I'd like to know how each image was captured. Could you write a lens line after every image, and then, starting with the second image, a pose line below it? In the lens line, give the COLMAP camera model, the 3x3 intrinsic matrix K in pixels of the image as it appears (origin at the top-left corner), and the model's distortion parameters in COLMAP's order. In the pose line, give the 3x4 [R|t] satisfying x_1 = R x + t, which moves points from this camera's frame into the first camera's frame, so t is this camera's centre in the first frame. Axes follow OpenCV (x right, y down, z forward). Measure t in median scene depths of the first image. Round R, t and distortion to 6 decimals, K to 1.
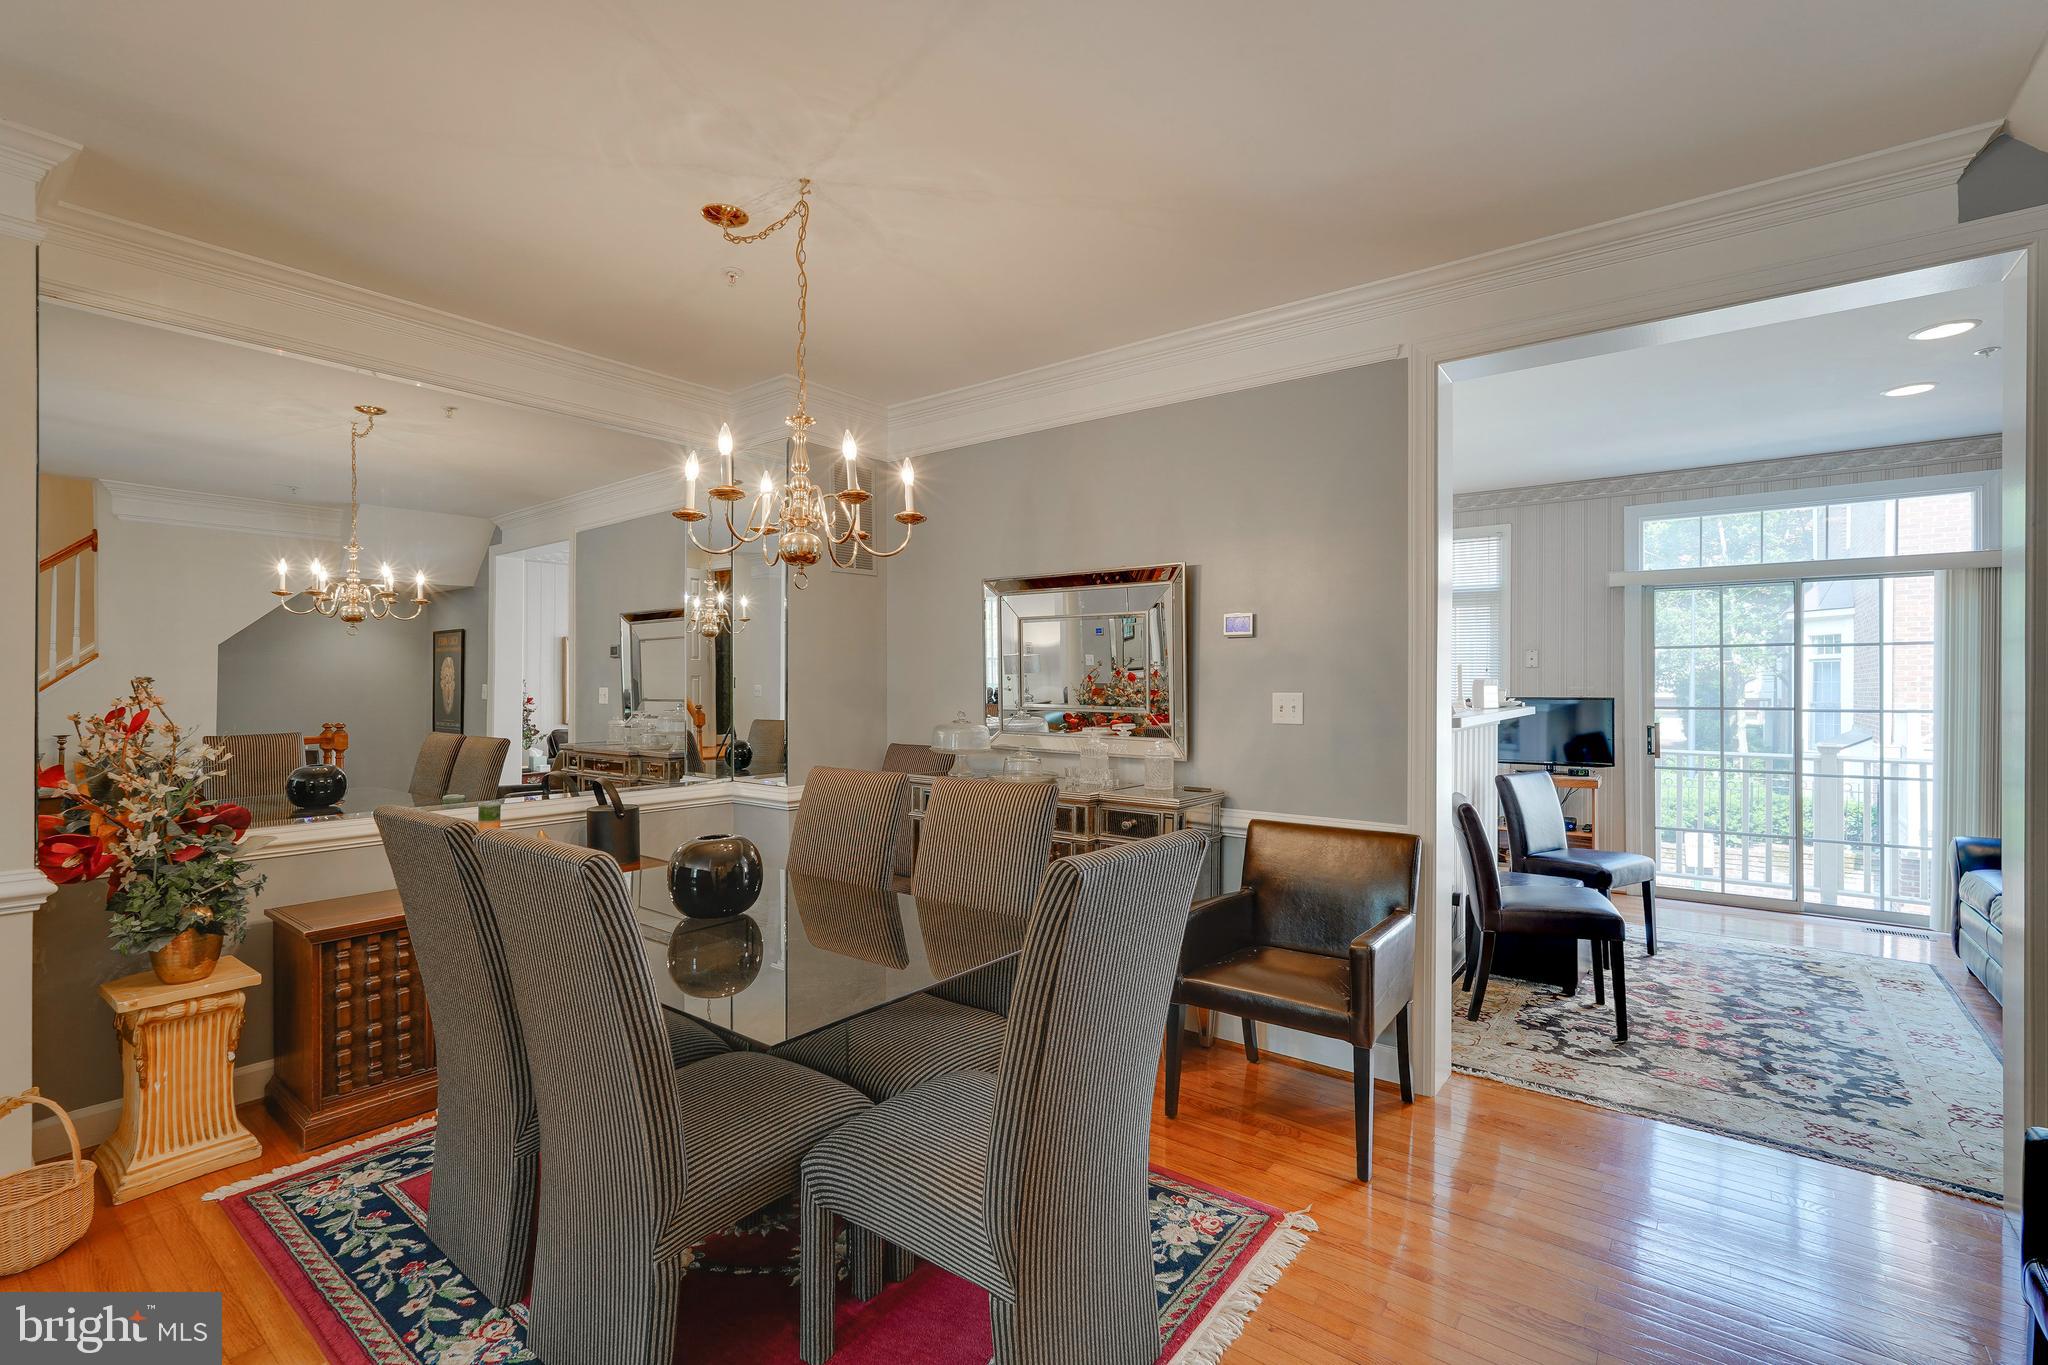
lens RADIAL K [[907.6, 0, 1025.4], [0, 907.6, 687.2], [0, 0, 1]] dist [-0.014945, 0.009673]
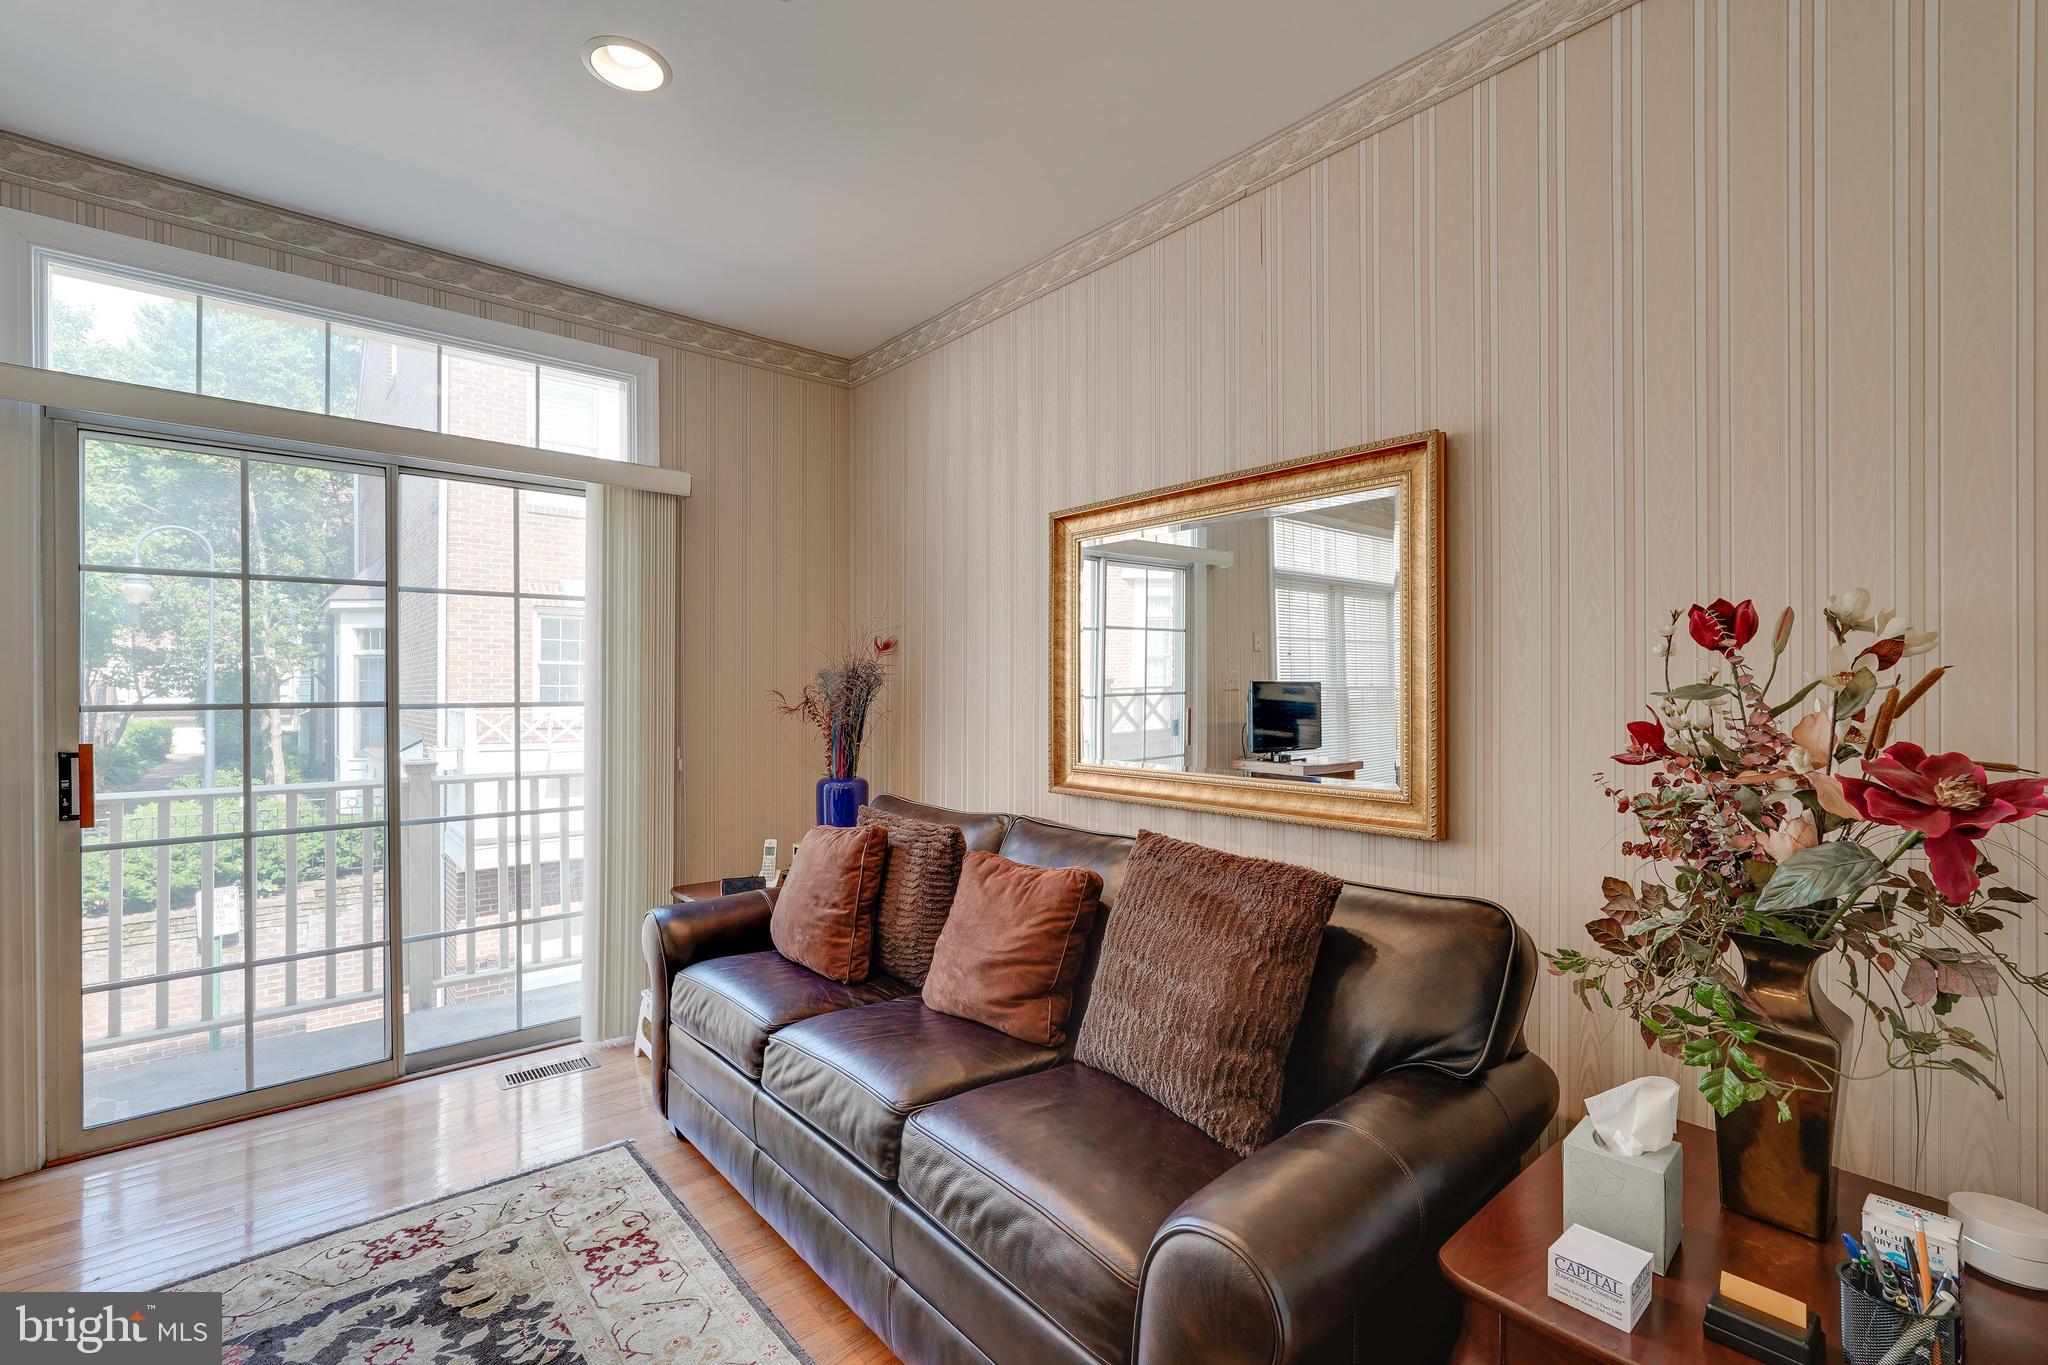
lens RADIAL K [[907.6, 0, 1025.4], [0, 907.6, 687.2], [0, 0, 1]] dist [-0.014945, 0.009673]
pose [[0.203765, 0.001844, 0.979018, 0.391579], [0.004239, 0.999987, -0.002765, 0.016657], [-0.979011, 0.004714, 0.203755, 0.504050]]
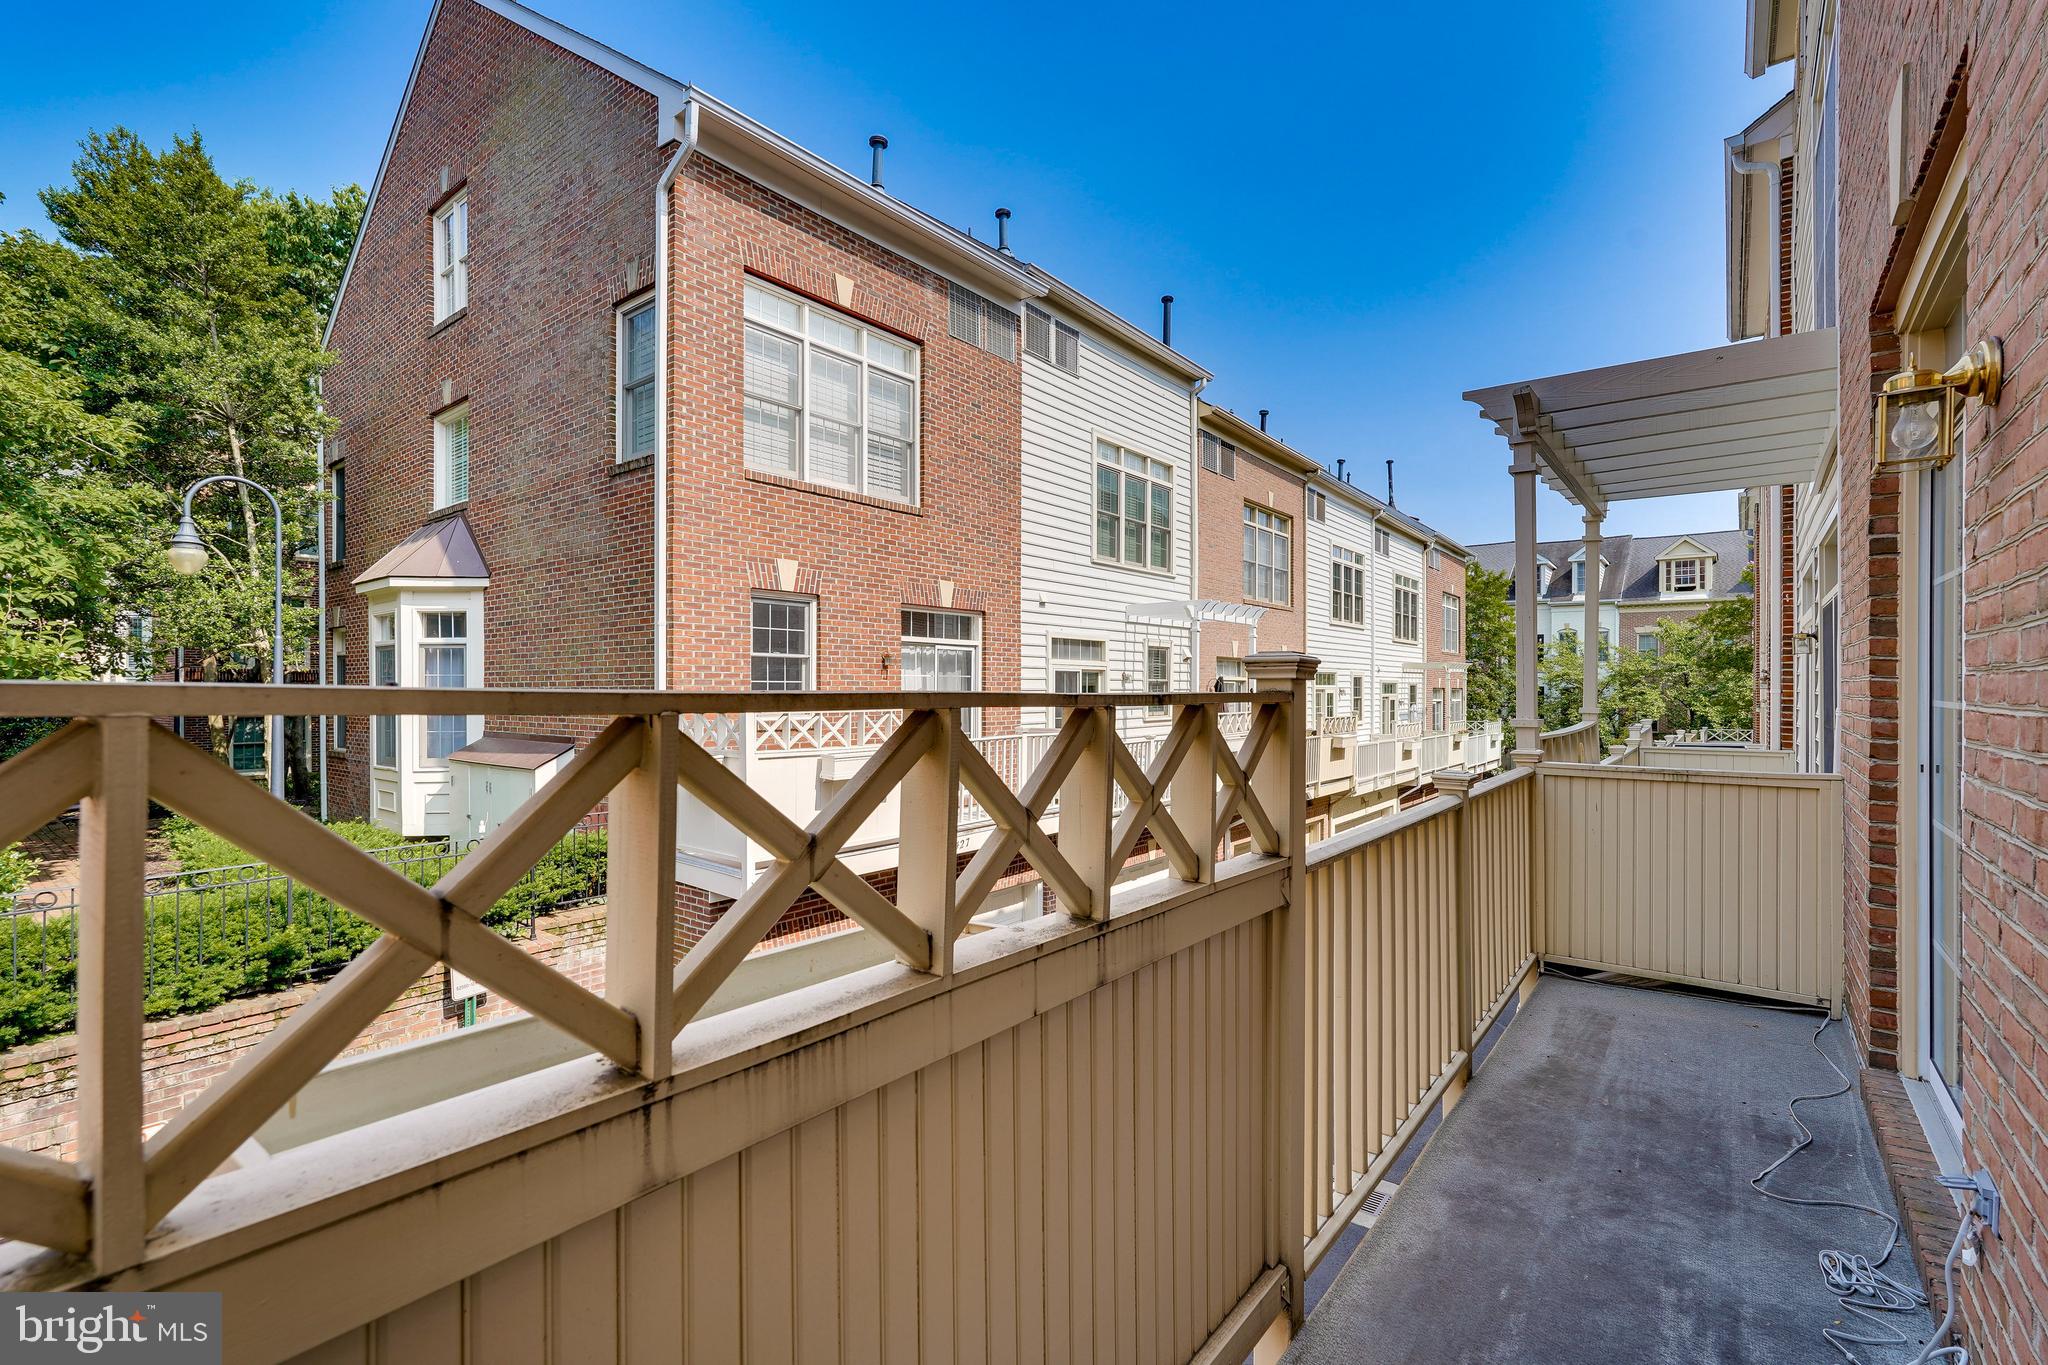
lens RADIAL K [[907.6, 0, 1025.4], [0, 907.6, 687.2], [0, 0, 1]] dist [-0.014945, 0.009673]
pose [[0.011761, -0.001680, 0.999929, 0.412165], [0.003411, 0.999993, 0.001640, 0.013847], [-0.999925, 0.003392, 0.011767, 1.412754]]
